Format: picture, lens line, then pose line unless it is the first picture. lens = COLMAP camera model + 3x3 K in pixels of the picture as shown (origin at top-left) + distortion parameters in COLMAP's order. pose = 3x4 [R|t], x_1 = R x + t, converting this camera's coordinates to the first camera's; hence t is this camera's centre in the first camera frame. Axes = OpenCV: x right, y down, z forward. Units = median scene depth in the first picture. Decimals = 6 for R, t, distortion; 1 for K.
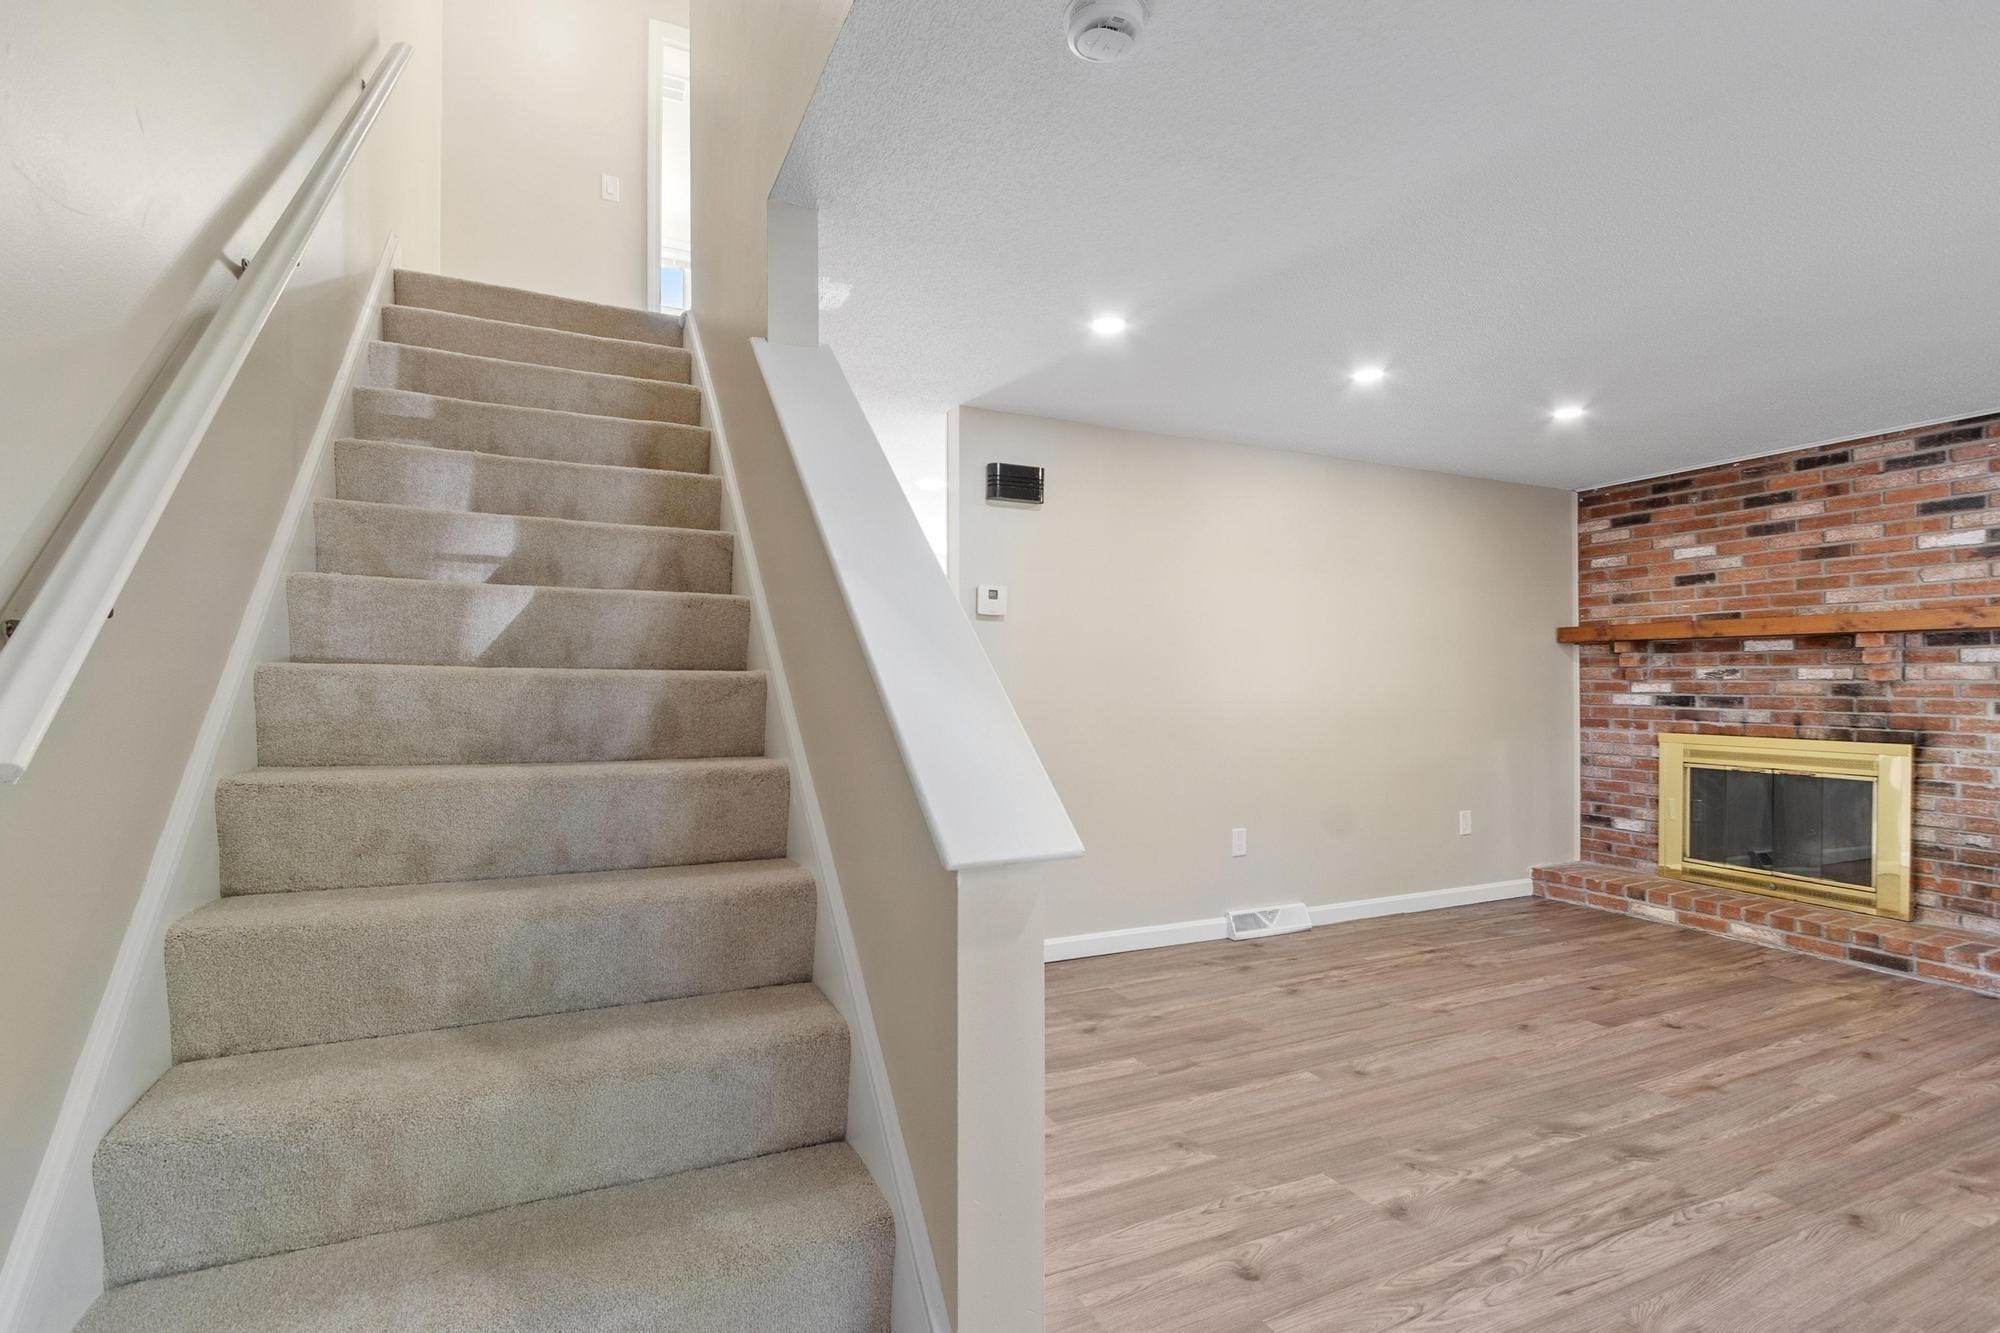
lens RADIAL K [[904.9, 0, 980.7], [0, 904.9, 688.3], [0, 0, 1]] dist [0.001945, 0.000151]
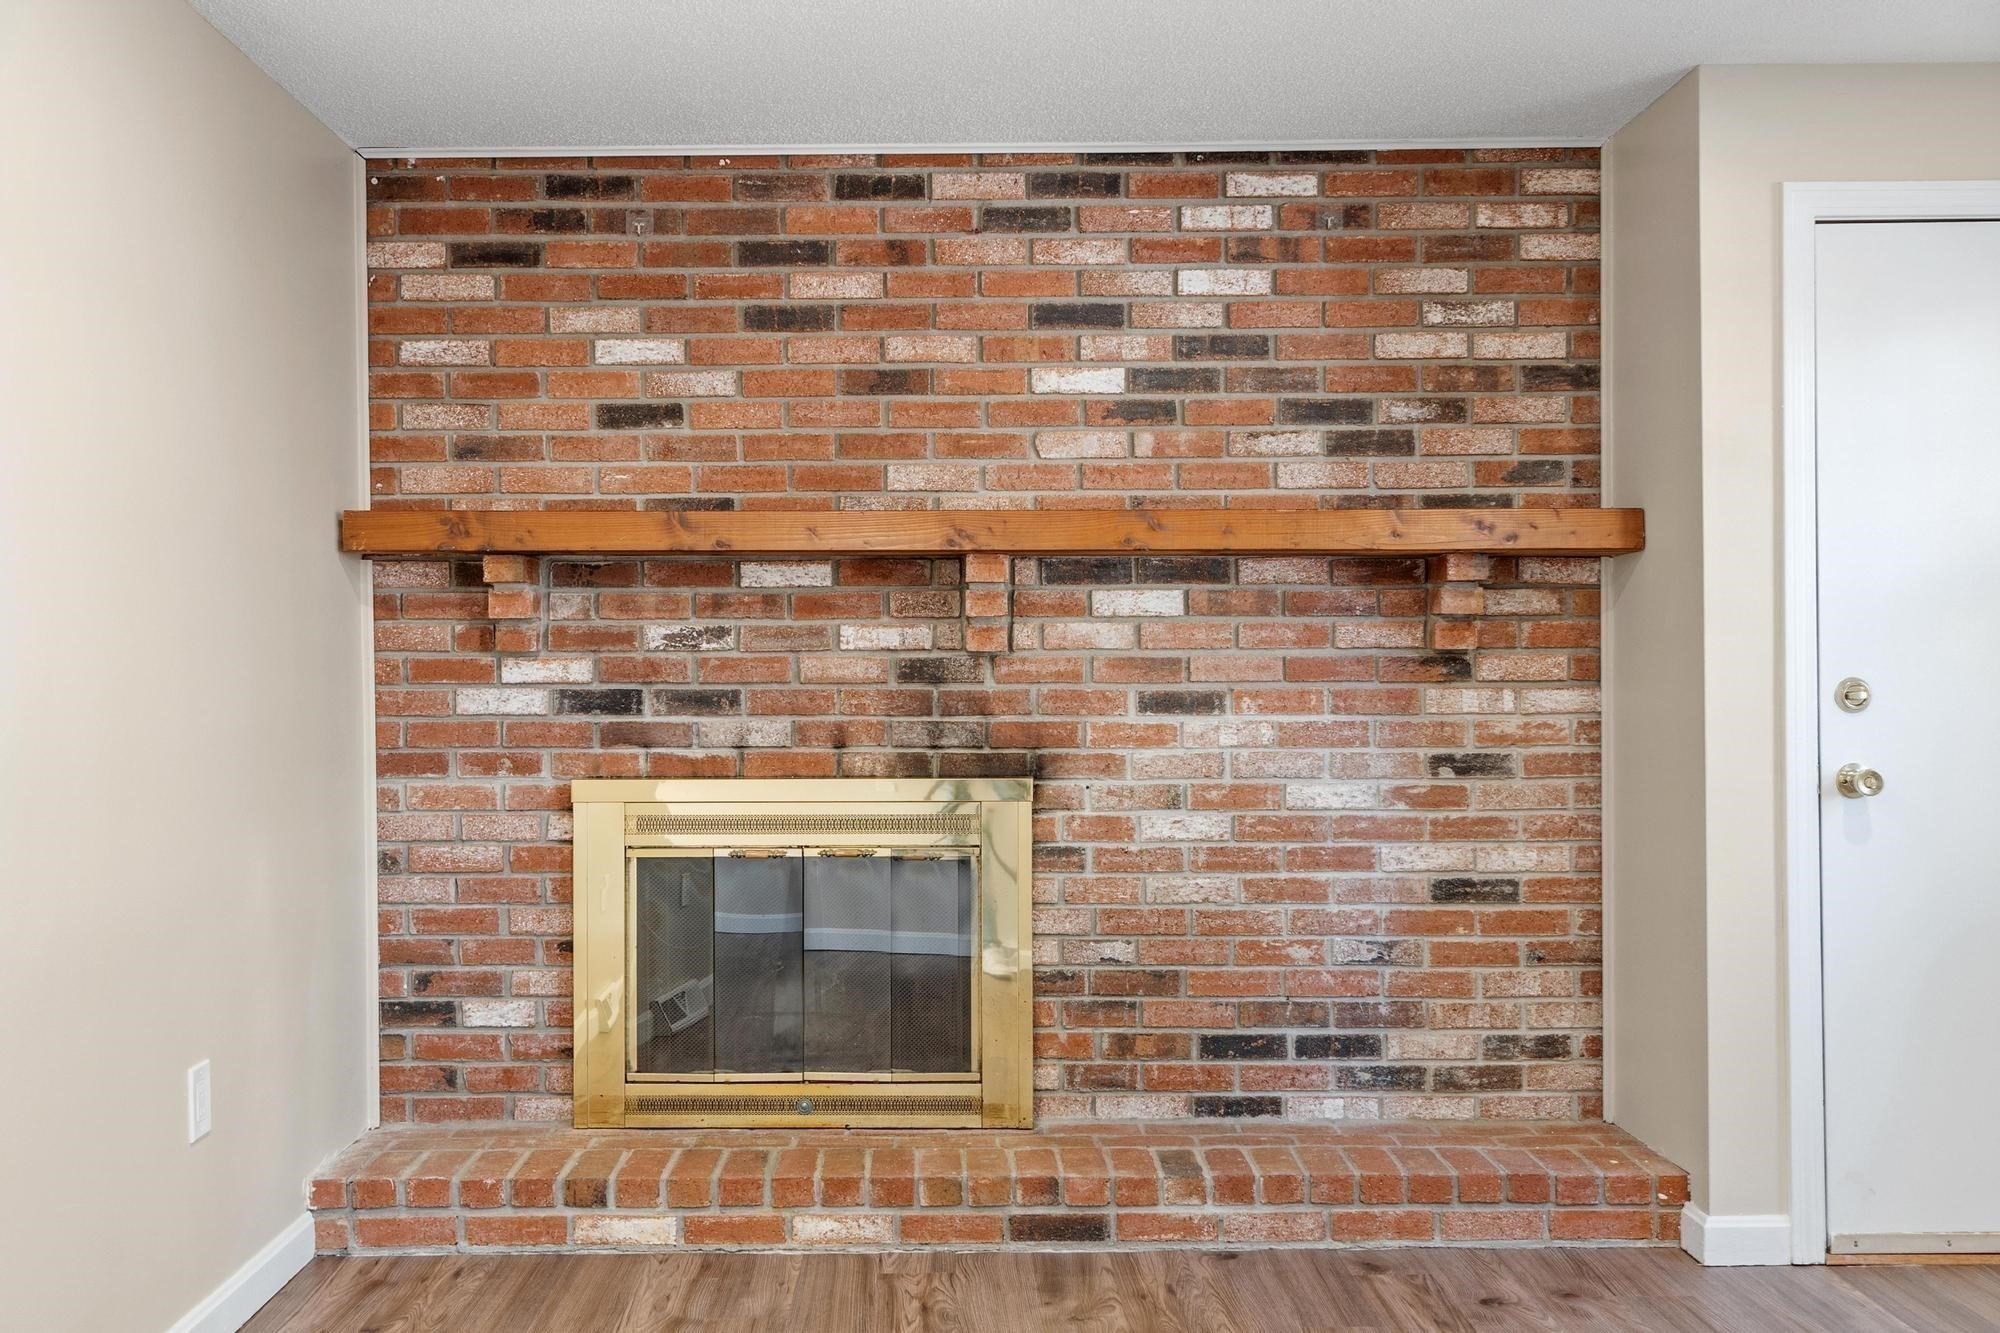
lens RADIAL K [[1895.9, 0, 1000.0], [0, 1895.9, 666.5], [0, 0, 1]] dist [0.011999, 0.004587]
pose [[0.413187, -0.008521, 0.910606, 0.051420], [0.012497, 0.999915, 0.003686, -0.003910], [-0.910560, 0.009857, 0.413259, 0.535995]]
